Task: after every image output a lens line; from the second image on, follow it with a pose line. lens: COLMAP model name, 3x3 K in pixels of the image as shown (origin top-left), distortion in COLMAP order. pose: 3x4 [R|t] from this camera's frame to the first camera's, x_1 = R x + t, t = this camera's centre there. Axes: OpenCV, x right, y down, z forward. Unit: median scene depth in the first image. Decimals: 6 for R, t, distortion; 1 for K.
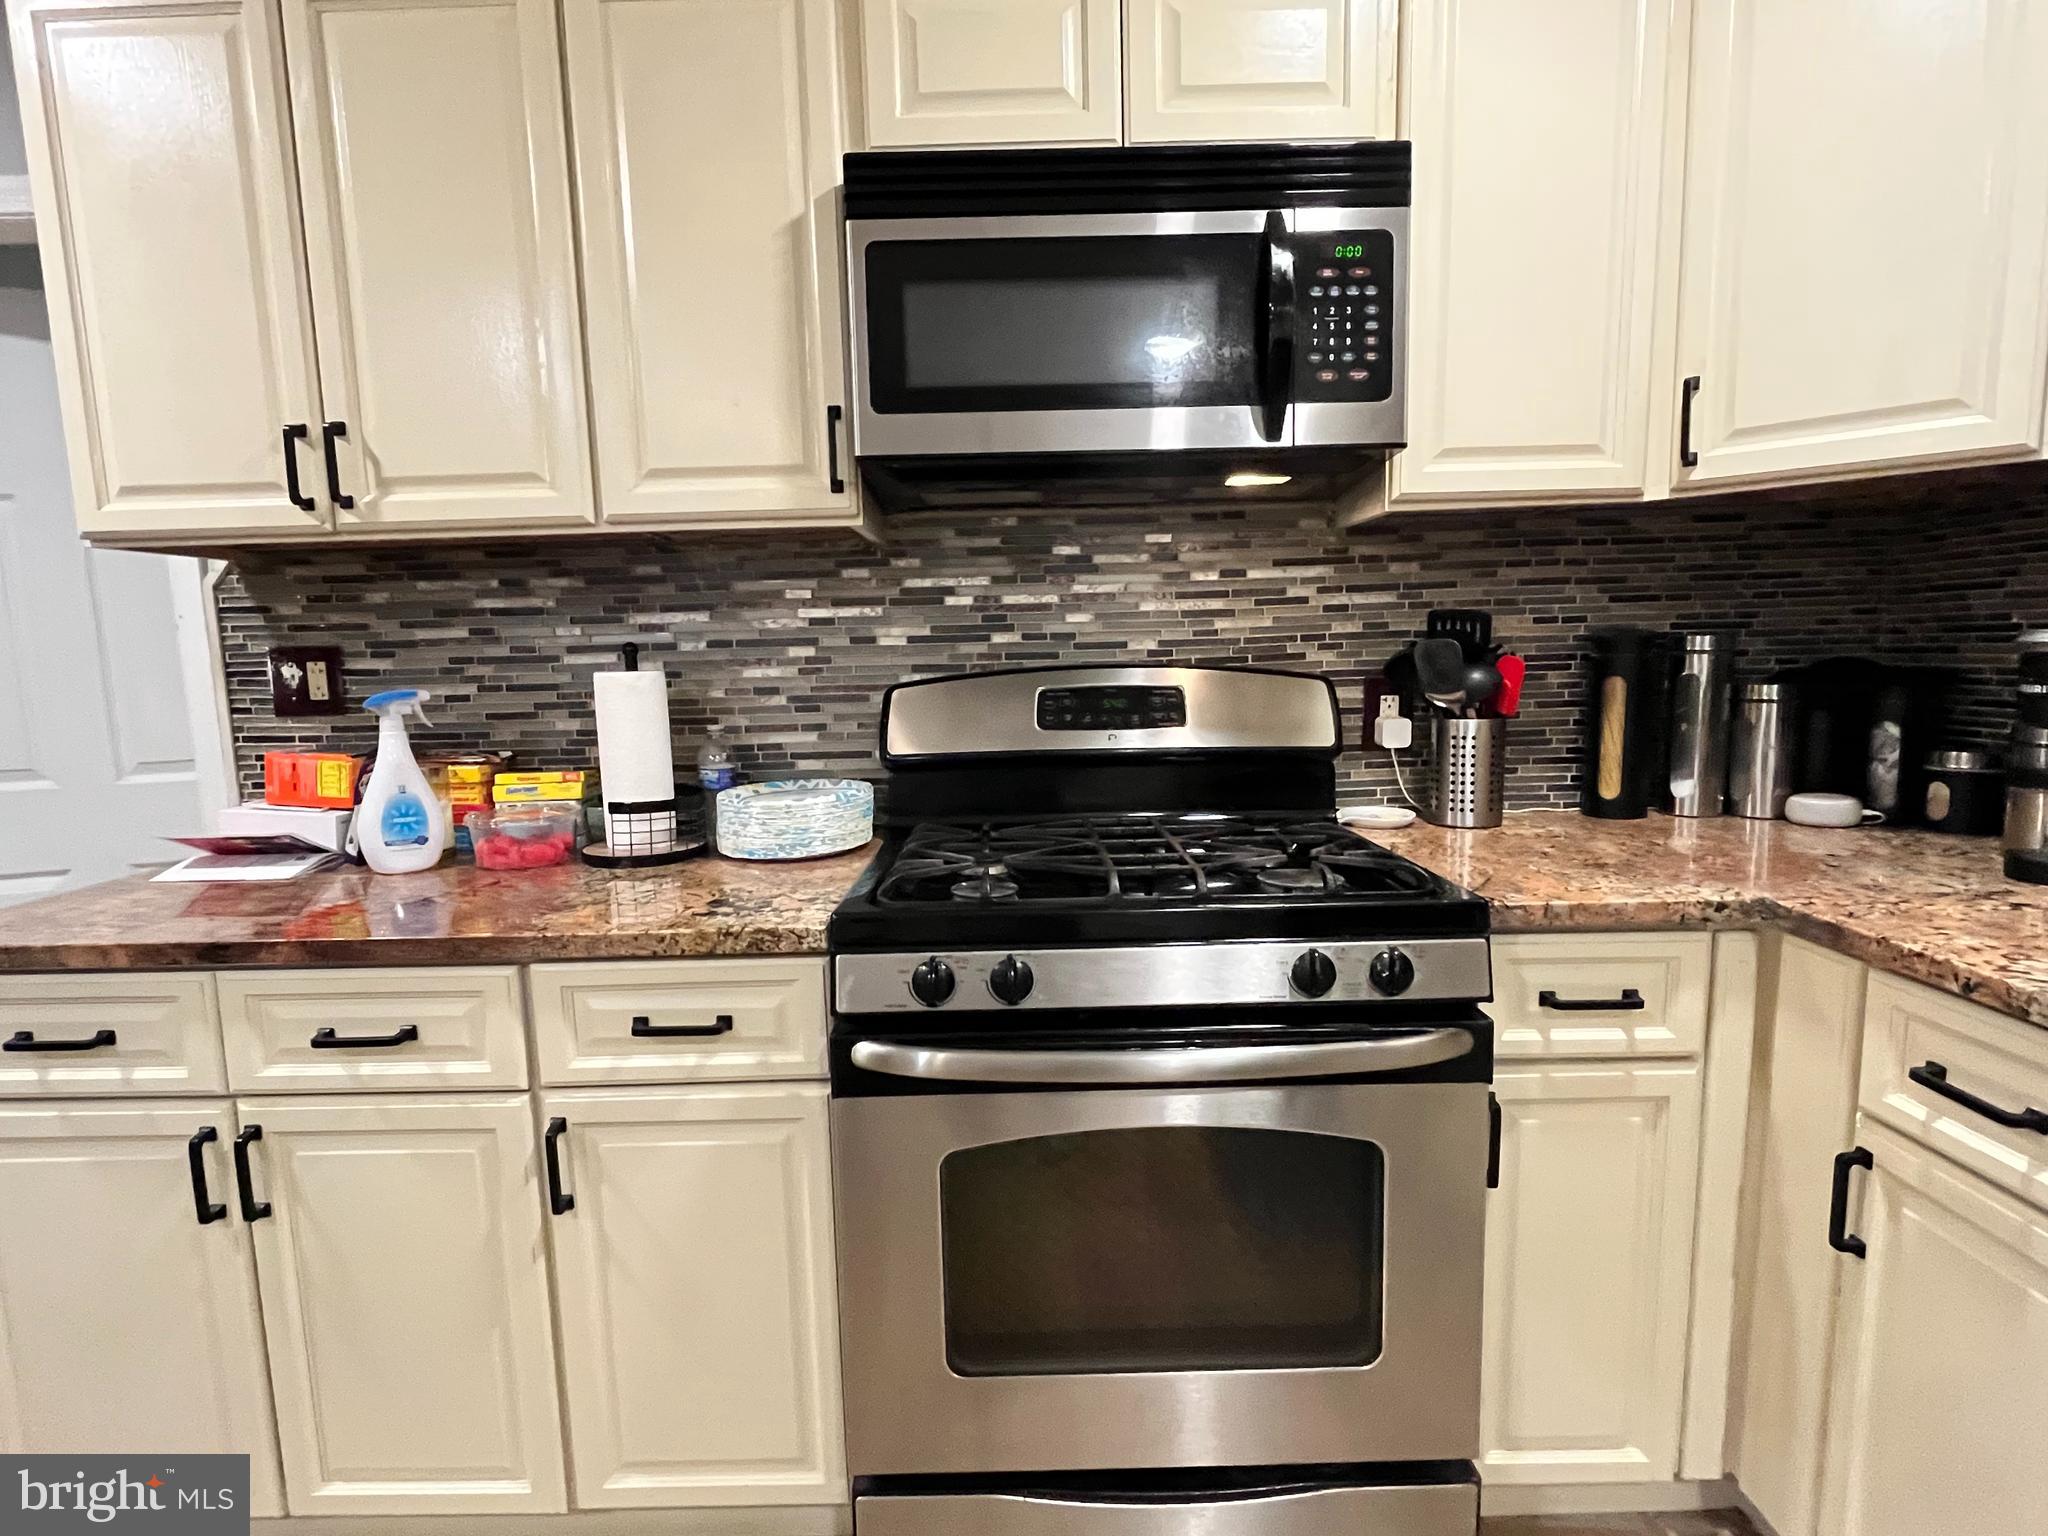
lens RADIAL K [[1016.6, 0, 1019.7], [0, 1016.6, 767.6], [0, 0, 1]] dist [-0.003315, -0.000226]
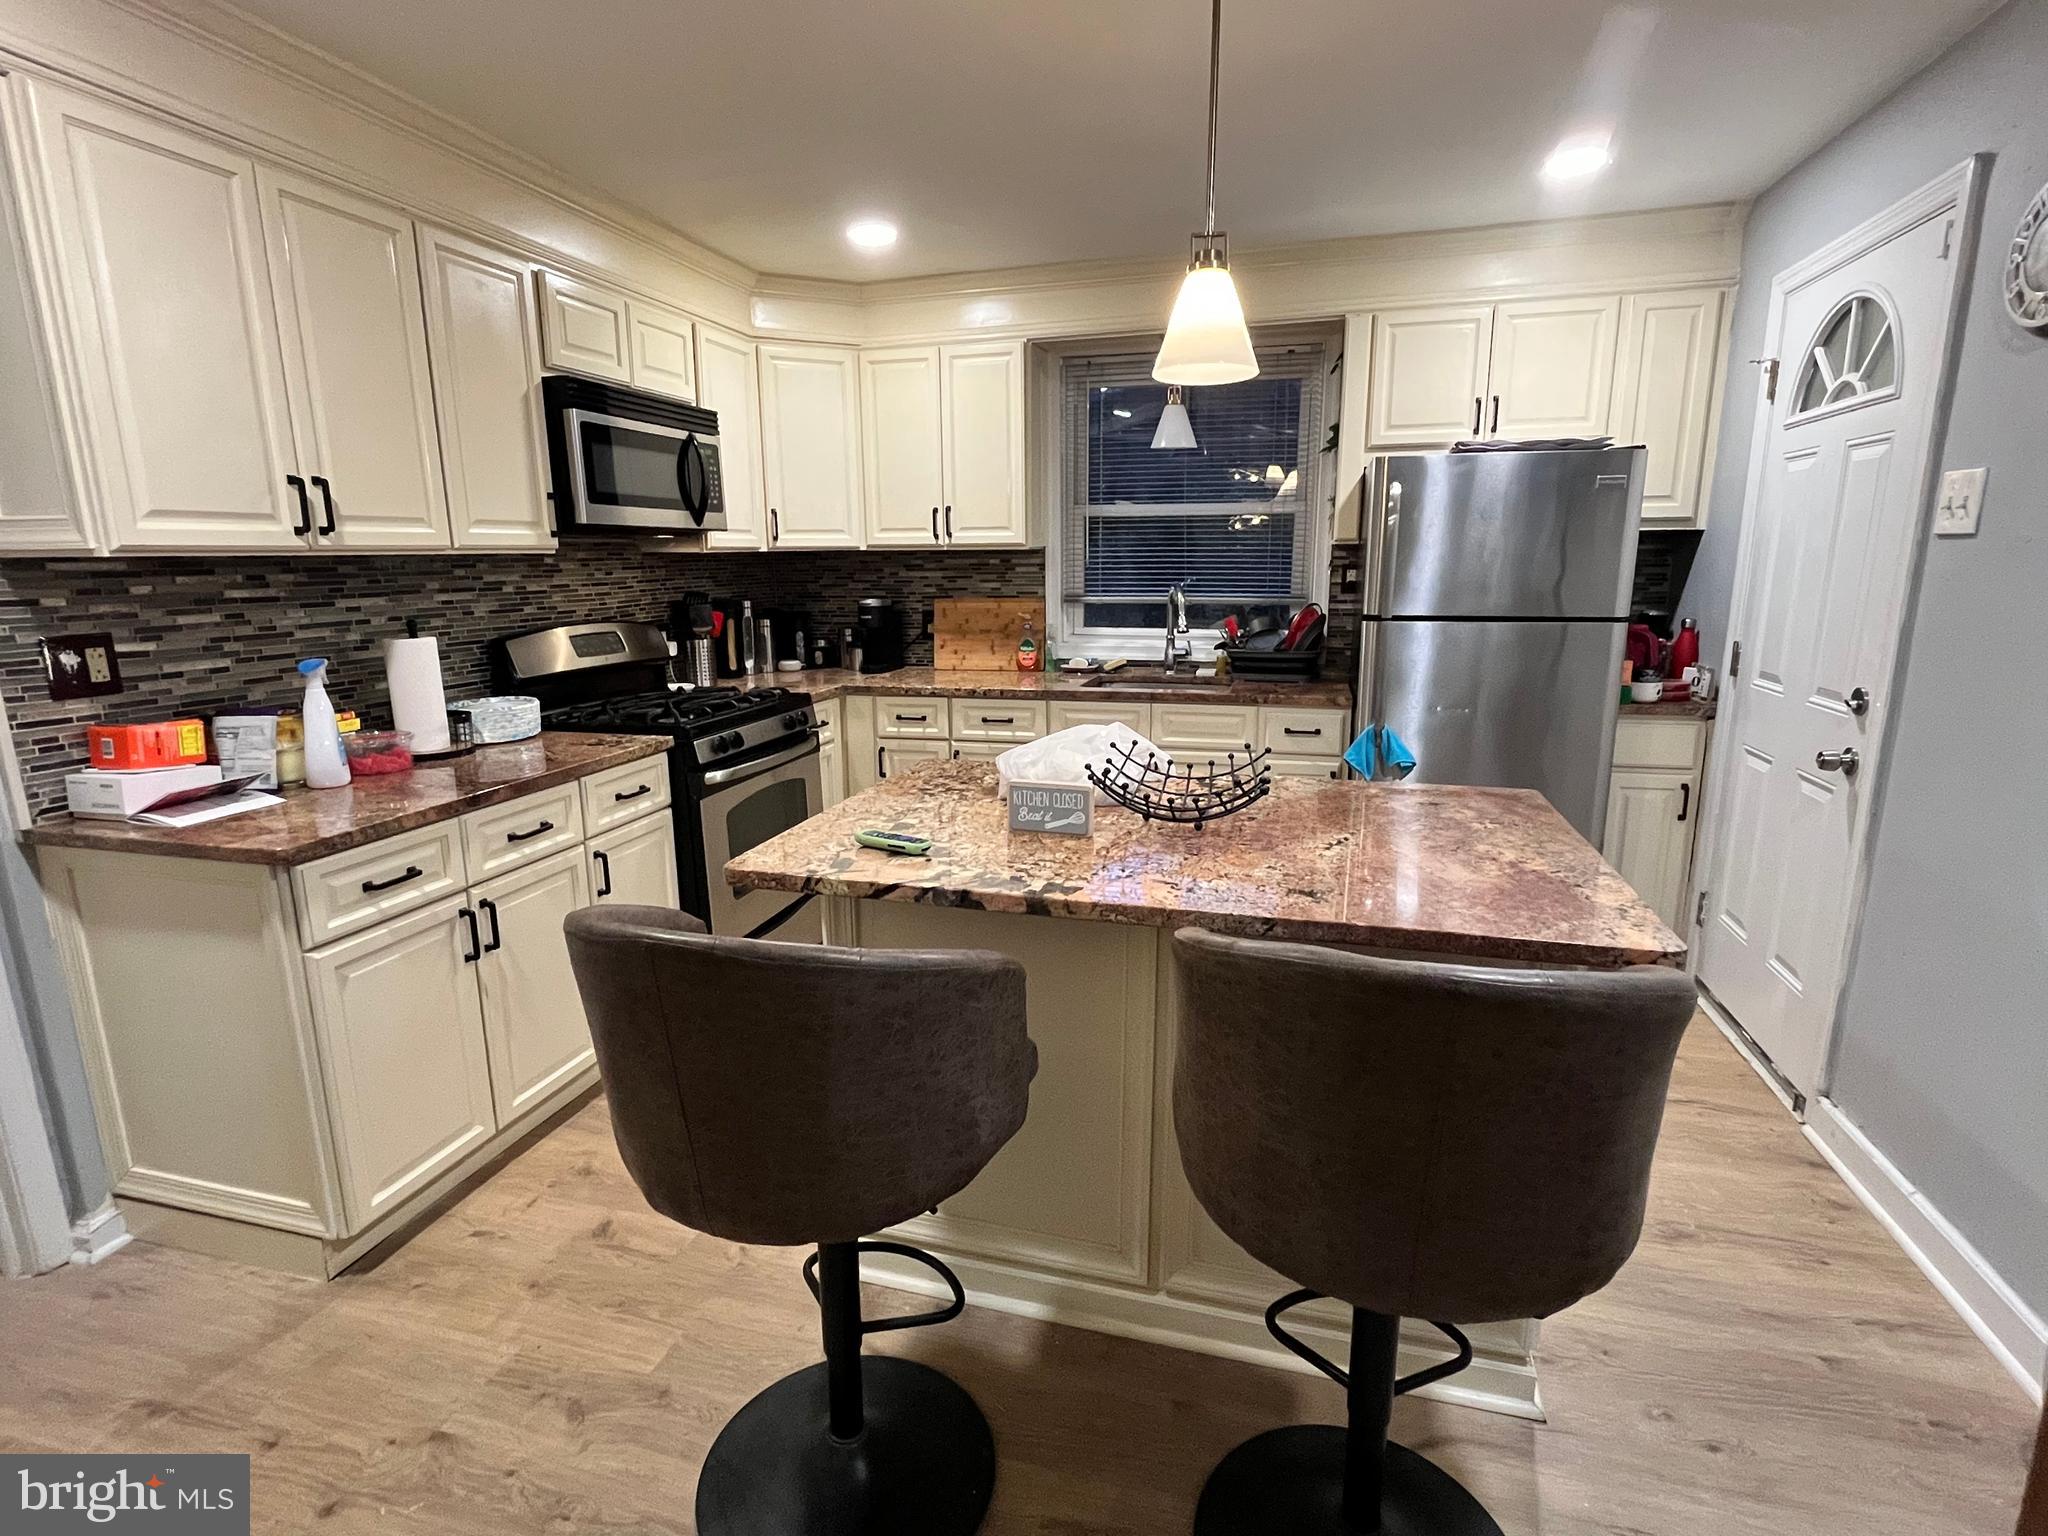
lens RADIAL K [[1021.9, 0, 1018.0], [0, 1021.9, 774.1], [0, 0, 1]] dist [-0.001255, -0.000507]
pose [[0.266509, -0.180379, 0.946803, -1.593030], [0.121252, 0.980802, 0.152726, -0.016059], [-0.956175, 0.074099, 0.283264, -0.308556]]
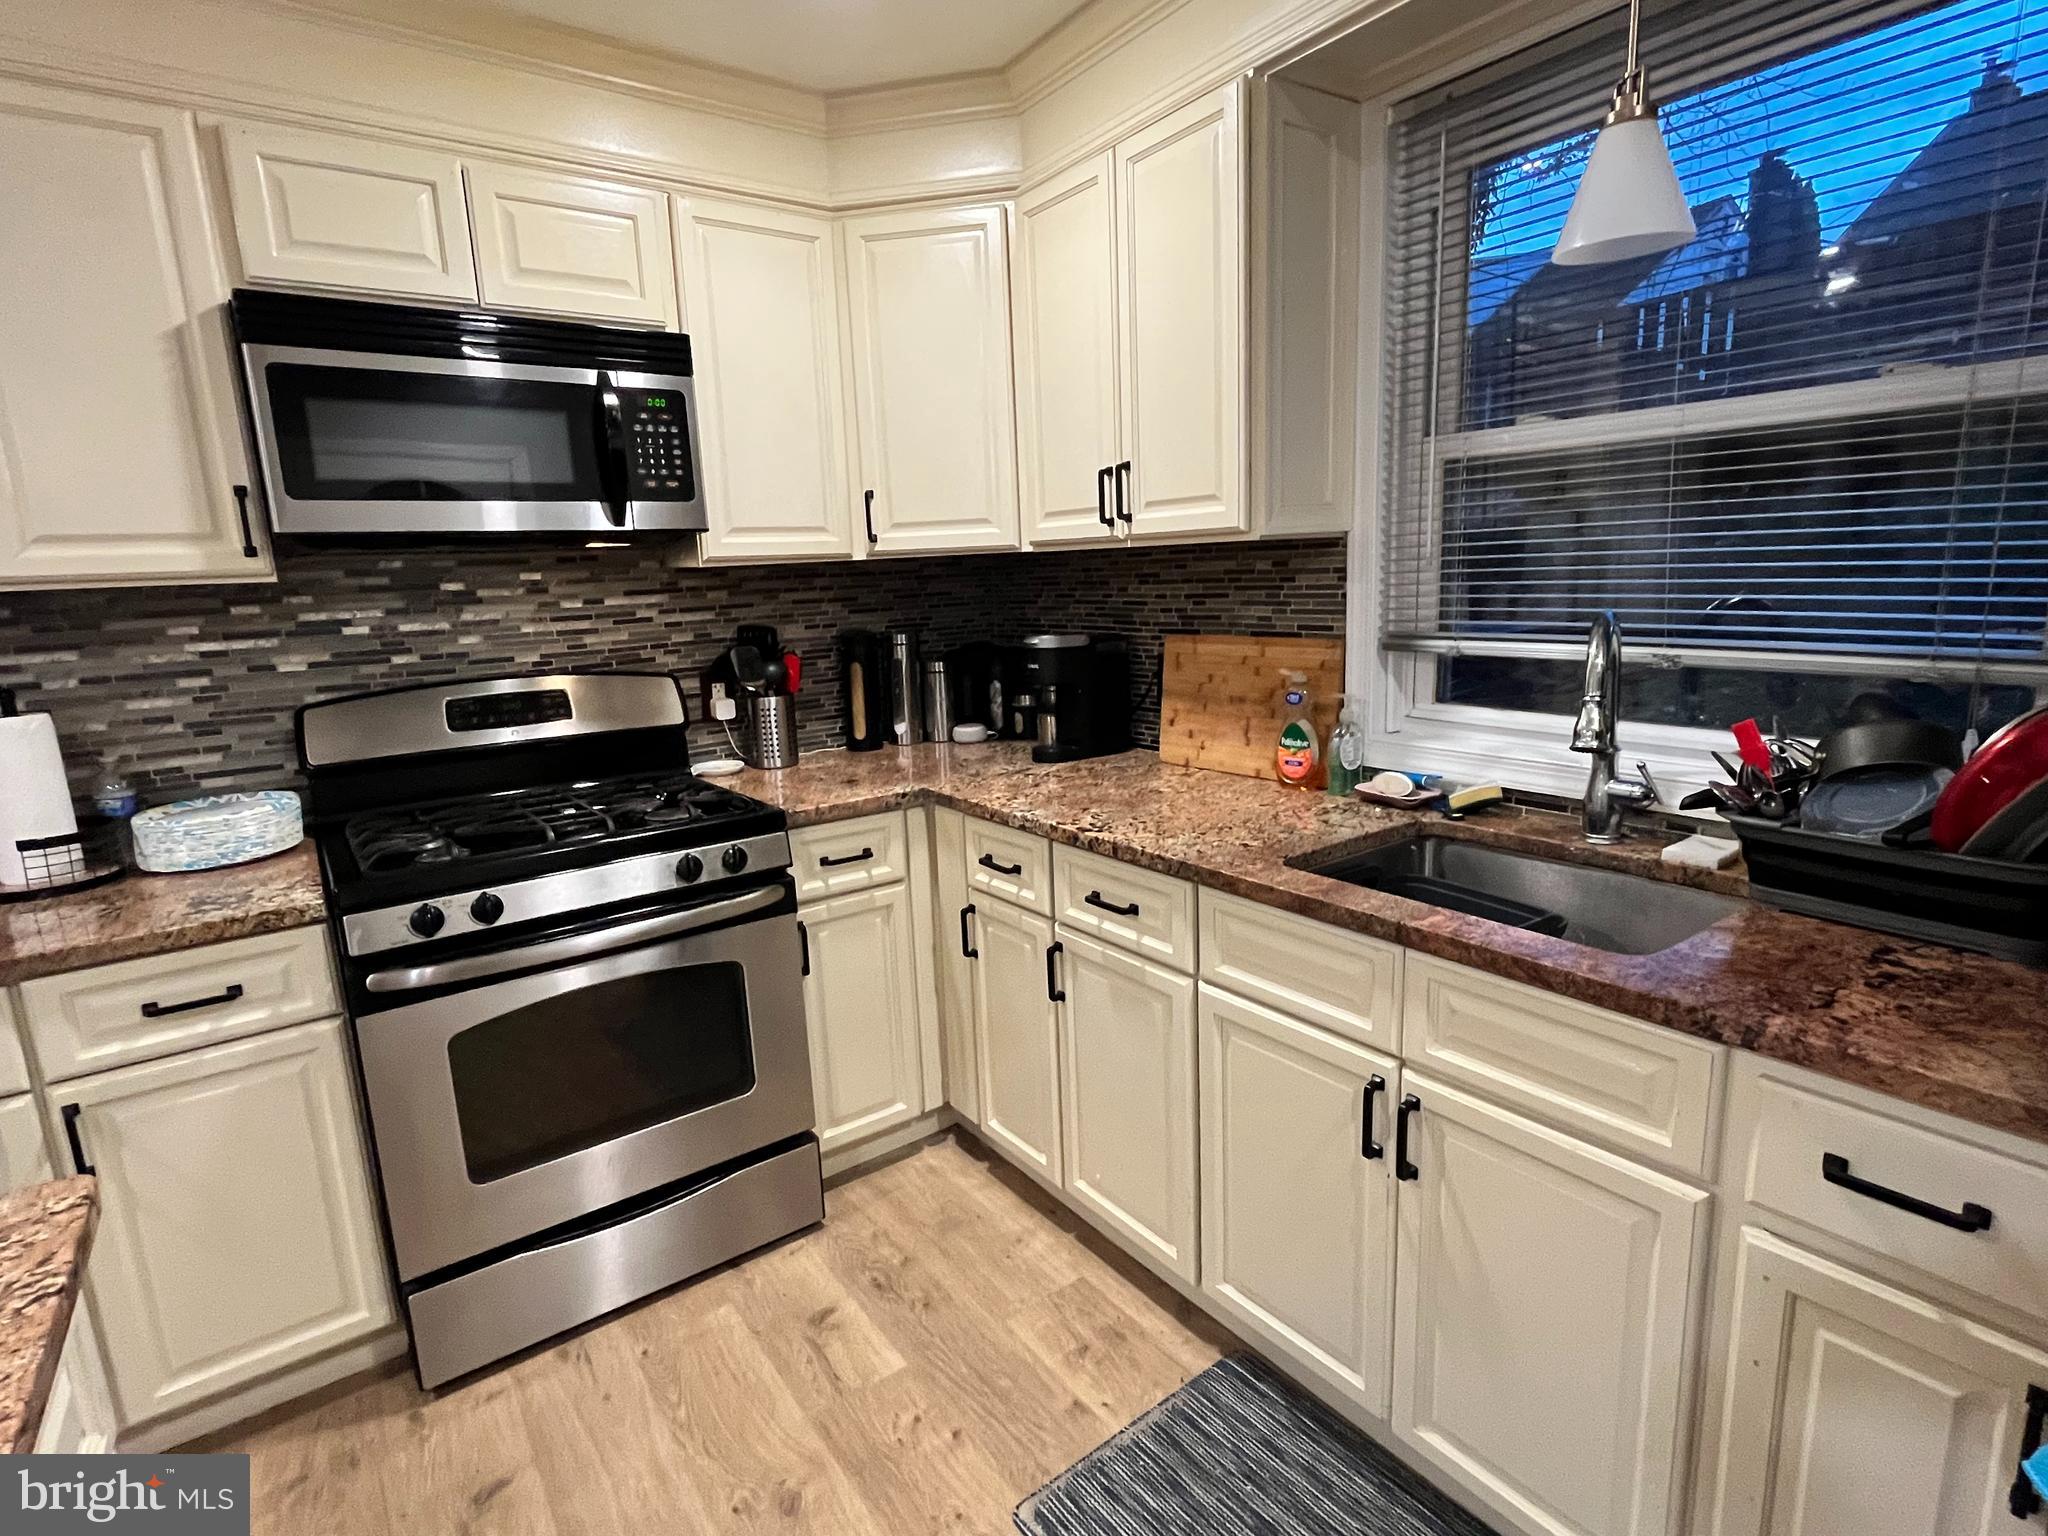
lens RADIAL K [[1016.6, 0, 1019.7], [0, 1016.6, 767.6], [0, 0, 1]] dist [-0.003315, -0.000226]
pose [[0.808258, -0.119710, 0.576531, -0.142105], [0.091202, 0.992751, 0.078275, -0.027474], [-0.581722, -0.010685, 0.813317, -0.444975]]
